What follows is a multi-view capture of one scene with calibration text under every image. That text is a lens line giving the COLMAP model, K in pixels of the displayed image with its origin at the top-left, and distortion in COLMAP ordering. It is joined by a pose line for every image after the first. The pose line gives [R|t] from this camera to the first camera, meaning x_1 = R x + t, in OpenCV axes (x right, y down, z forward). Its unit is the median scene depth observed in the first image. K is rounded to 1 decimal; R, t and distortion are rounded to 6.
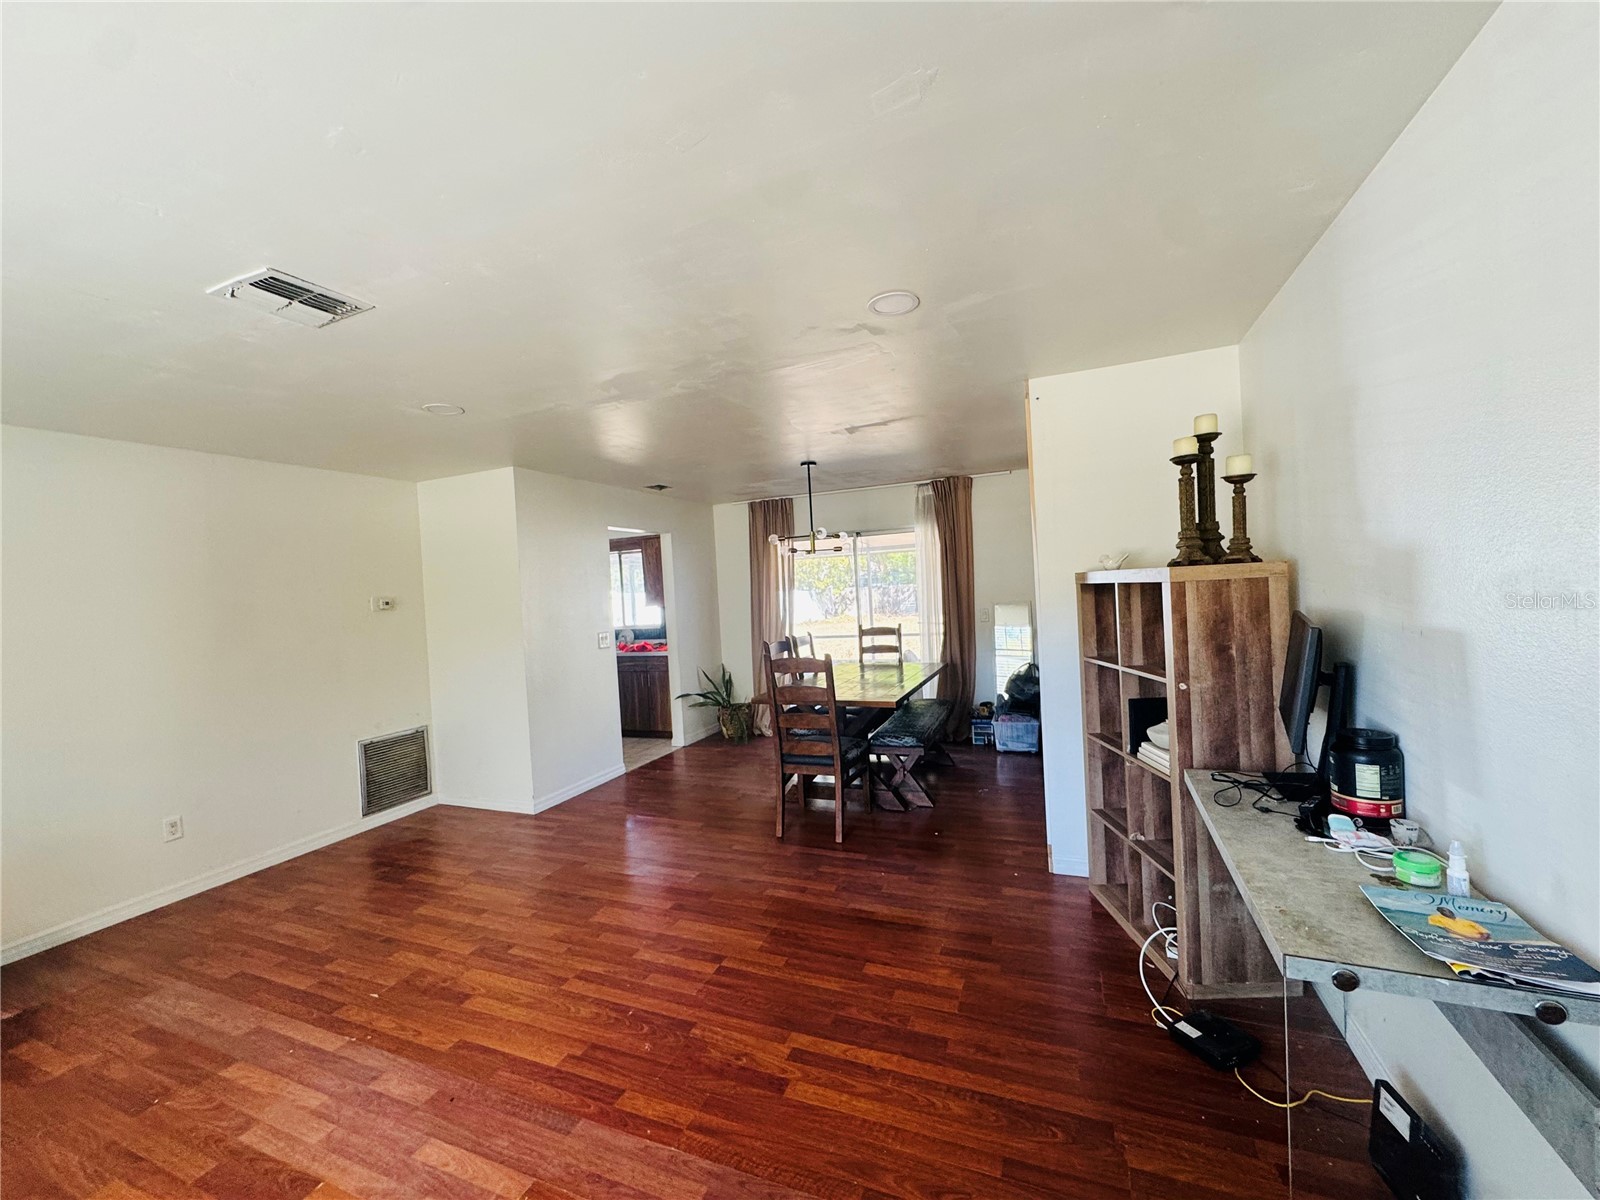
lens RADIAL K [[634.2, 0, 803.5], [0, 634.2, 601.4], [0, 0, 1]] dist [-0.002633, -0.000351]
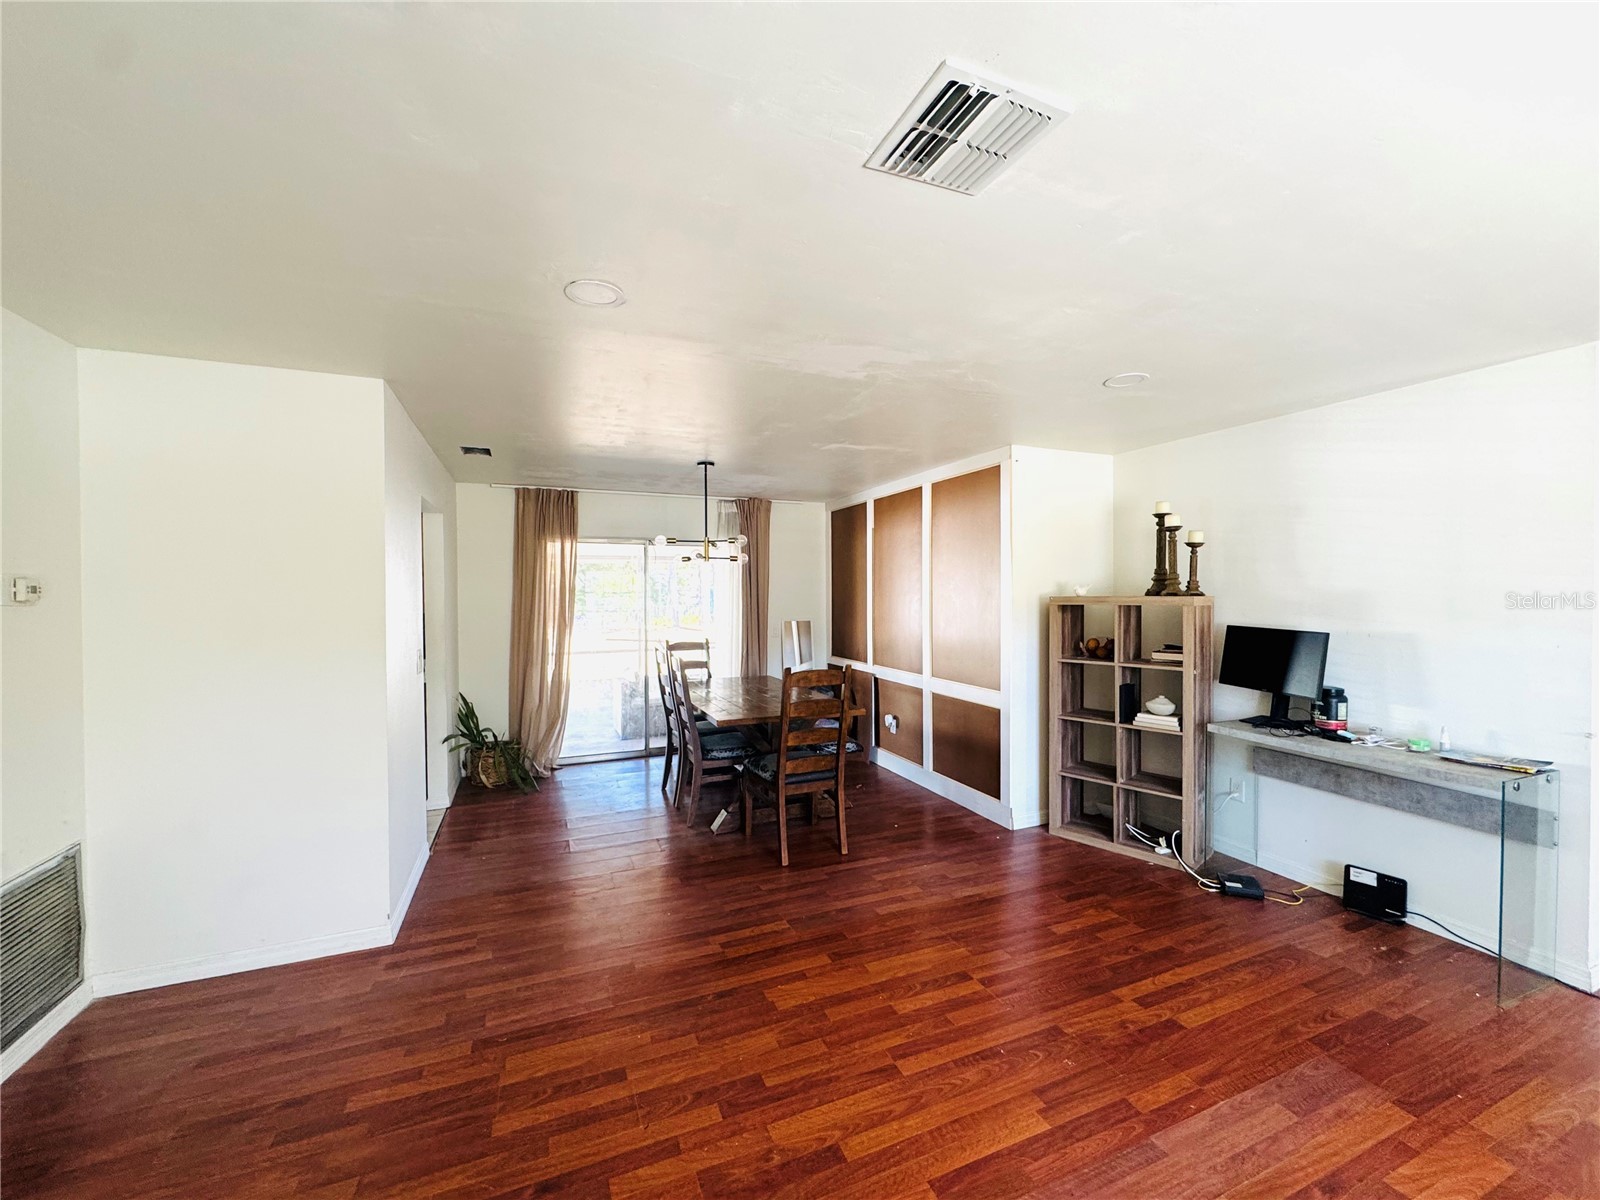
lens RADIAL K [[634.2, 0, 793.4], [0, 634.2, 602.8], [0, 0, 1]] dist [-0.002633, -0.000351]
pose [[0.709158, 0.039944, 0.703917, -0.911979], [-0.019353, 0.999120, -0.037199, 0.028933], [-0.704784, 0.012757, 0.709307, 0.432385]]
